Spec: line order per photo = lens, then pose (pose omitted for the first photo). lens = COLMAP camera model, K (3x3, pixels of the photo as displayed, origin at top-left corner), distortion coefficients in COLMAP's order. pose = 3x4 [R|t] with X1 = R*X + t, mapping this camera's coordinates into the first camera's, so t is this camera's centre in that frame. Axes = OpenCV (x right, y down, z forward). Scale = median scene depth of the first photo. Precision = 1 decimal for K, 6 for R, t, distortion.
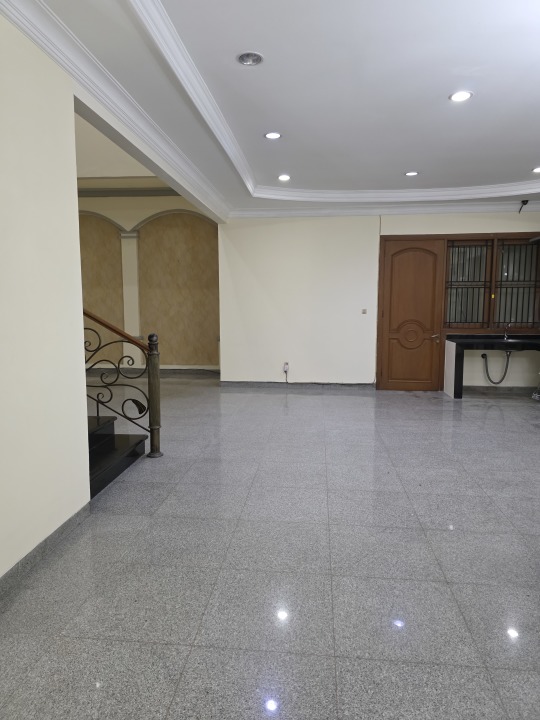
lens RADIAL K [[485.8, 0, 277.9], [0, 485.8, 373.8], [0, 0, 1]] dist [0.009364, 0.004031]
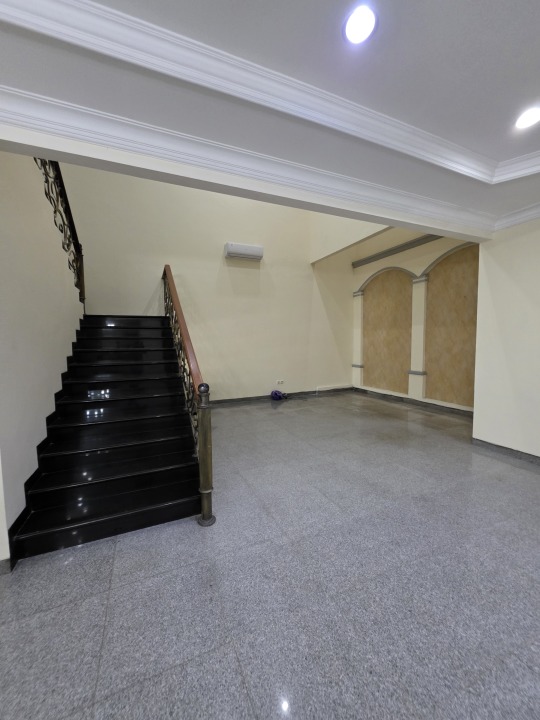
lens RADIAL K [[287.0, 0, 271.3], [0, 287.0, 362.6], [0, 0, 1]] dist [0.004902, 0.000426]
pose [[0.461703, 0.057246, -0.885185, 0.126393], [-0.103263, 0.994599, 0.010461, -0.070269], [0.881003, 0.086577, 0.465121, 0.416677]]
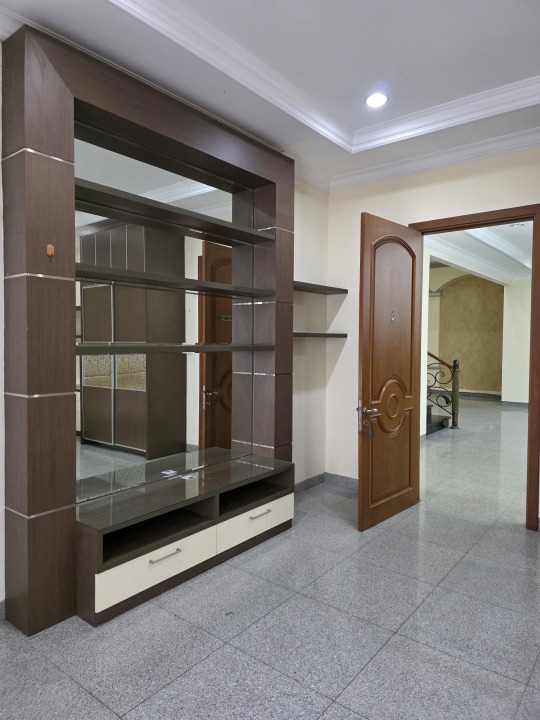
lens RADIAL K [[485.8, 0, 266.1], [0, 485.8, 357.7], [0, 0, 1]] dist [0.009364, 0.004031]
pose [[0.832630, 0.021840, -0.553399, 0.068516], [-0.084894, 0.992446, -0.088561, 0.060268], [0.547285, 0.120719, 0.828194, -0.398613]]
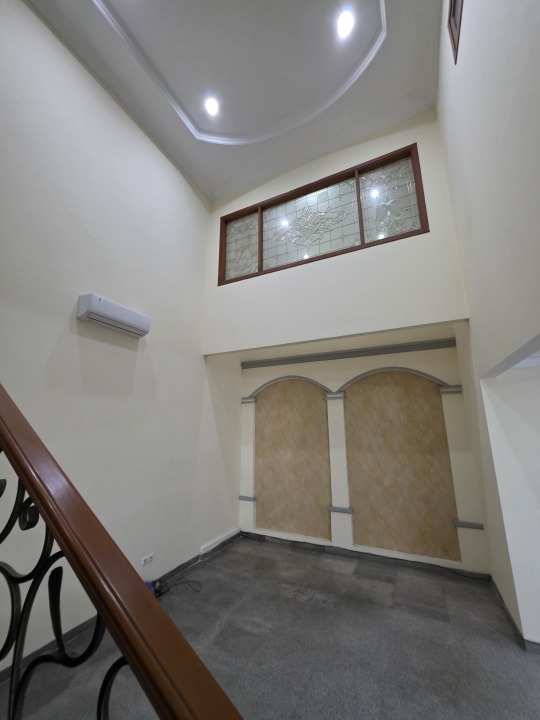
lens RADIAL K [[287.0, 0, 269.3], [0, 287.0, 362.3], [0, 0, 1]] dist [0.004902, 0.000426]
pose [[0.925662, -0.089009, -0.367733, -0.208475], [-0.045301, 0.938869, -0.341282, -0.143419], [0.375630, 0.332570, 0.865043, 0.420960]]
